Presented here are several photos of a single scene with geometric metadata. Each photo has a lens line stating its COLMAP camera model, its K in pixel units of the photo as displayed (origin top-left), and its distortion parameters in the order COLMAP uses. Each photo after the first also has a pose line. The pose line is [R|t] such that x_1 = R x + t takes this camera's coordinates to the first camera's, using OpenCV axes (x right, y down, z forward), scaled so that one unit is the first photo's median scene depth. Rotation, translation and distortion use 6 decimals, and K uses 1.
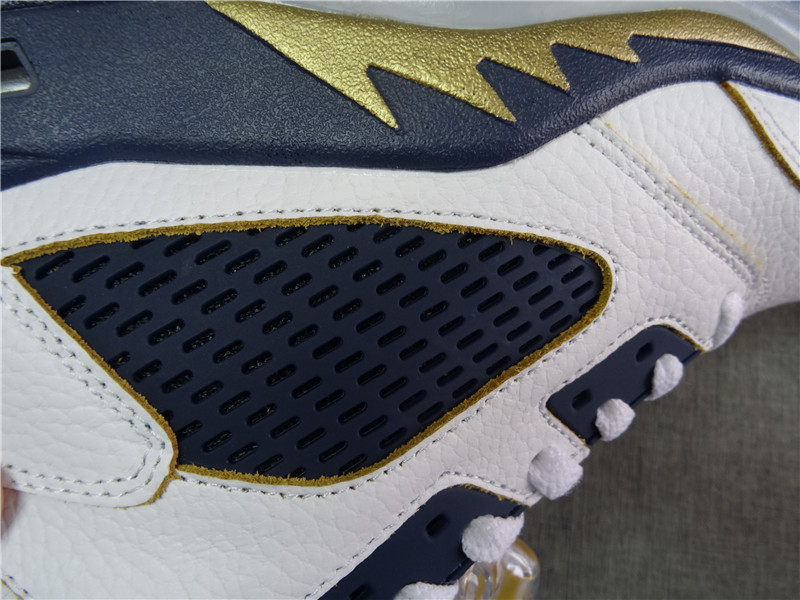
lens RADIAL K [[575.0, 0, 373.3], [0, 575.0, 301.0], [0, 0, 1]] dist [0.008344, 0.004255]
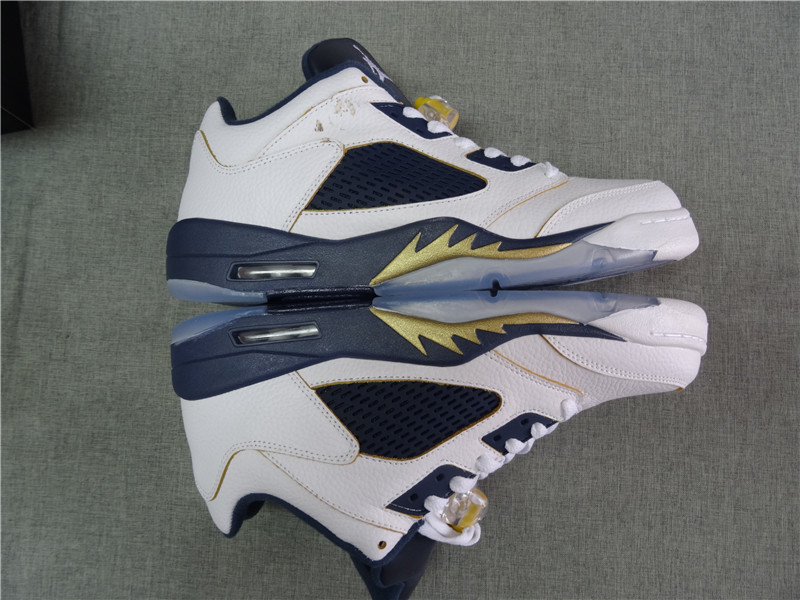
lens RADIAL K [[575.7, 0, 400.0], [0, 575.7, 300.0], [0, 0, 1]] dist [0.048463, -0.048679]
pose [[0.985456, 0.023490, -0.168302, 0.424438], [-0.022578, 0.999718, 0.007331, -0.614766], [0.168426, -0.003424, 0.985708, -2.219533]]
